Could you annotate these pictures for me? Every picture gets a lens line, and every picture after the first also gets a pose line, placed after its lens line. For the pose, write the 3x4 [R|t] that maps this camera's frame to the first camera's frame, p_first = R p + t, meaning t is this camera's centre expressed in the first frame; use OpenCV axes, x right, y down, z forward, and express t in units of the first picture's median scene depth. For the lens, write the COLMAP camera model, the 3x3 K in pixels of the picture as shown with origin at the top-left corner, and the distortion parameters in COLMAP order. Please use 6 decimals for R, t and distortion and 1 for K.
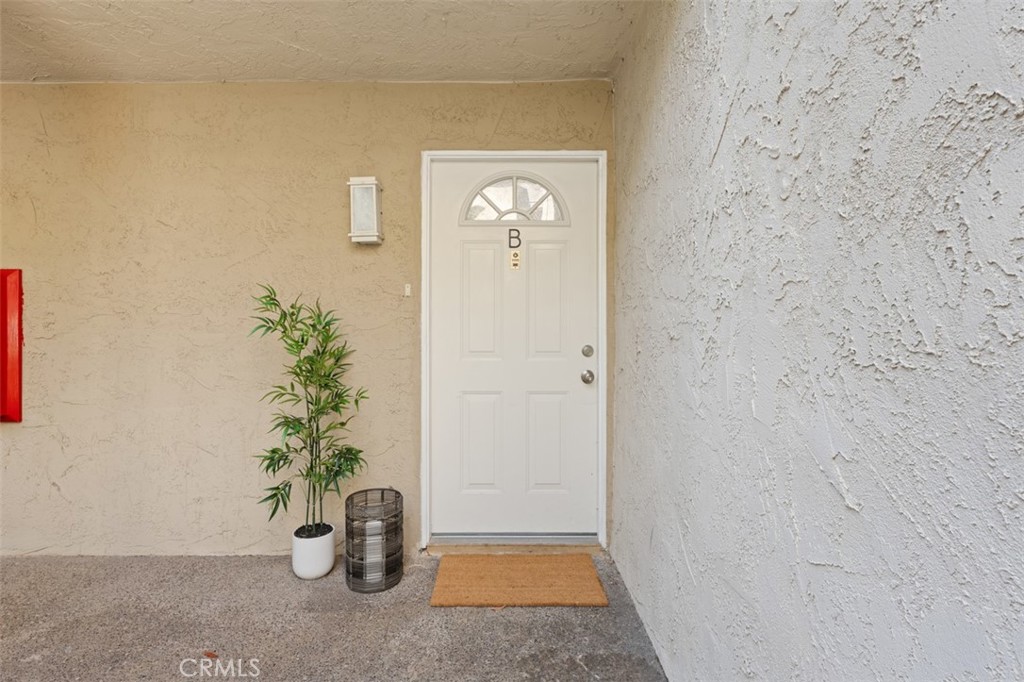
lens RADIAL K [[532.9, 0, 510.6], [0, 532.9, 336.3], [0, 0, 1]] dist [0.000145, -0.000003]
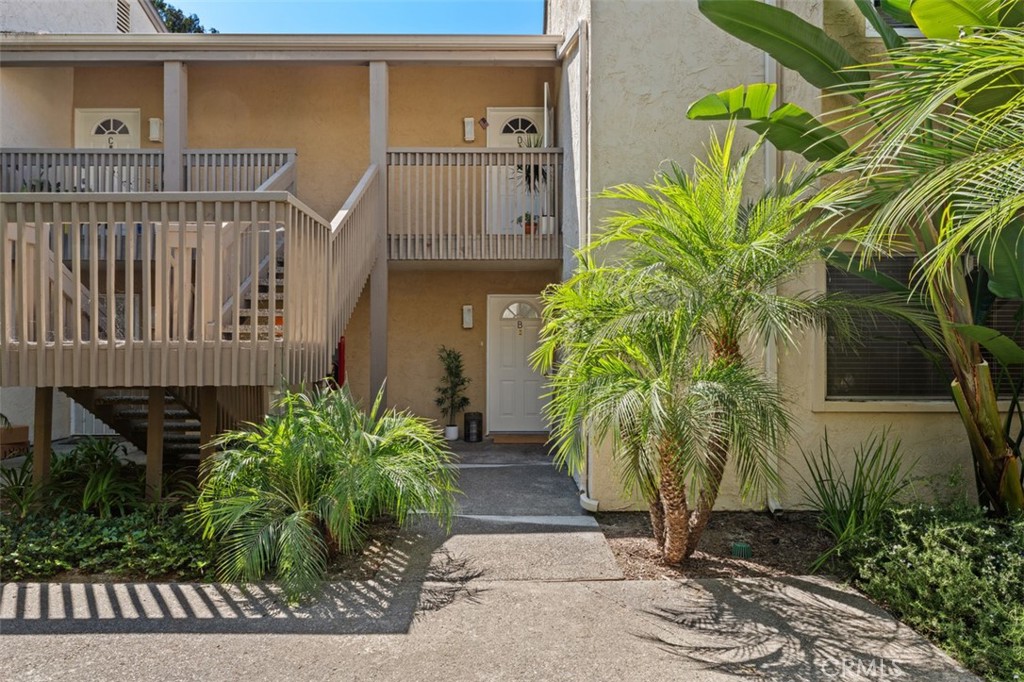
lens RADIAL K [[620.3, 0, 512.2], [0, 620.3, 344.7], [0, 0, 1]] dist [-0.000025, 0.000000]
pose [[0.999974, 0.002390, -0.006766, -0.010766], [-0.002463, 0.999939, -0.010813, -0.050843], [0.006740, 0.010829, 0.999919, -2.437386]]
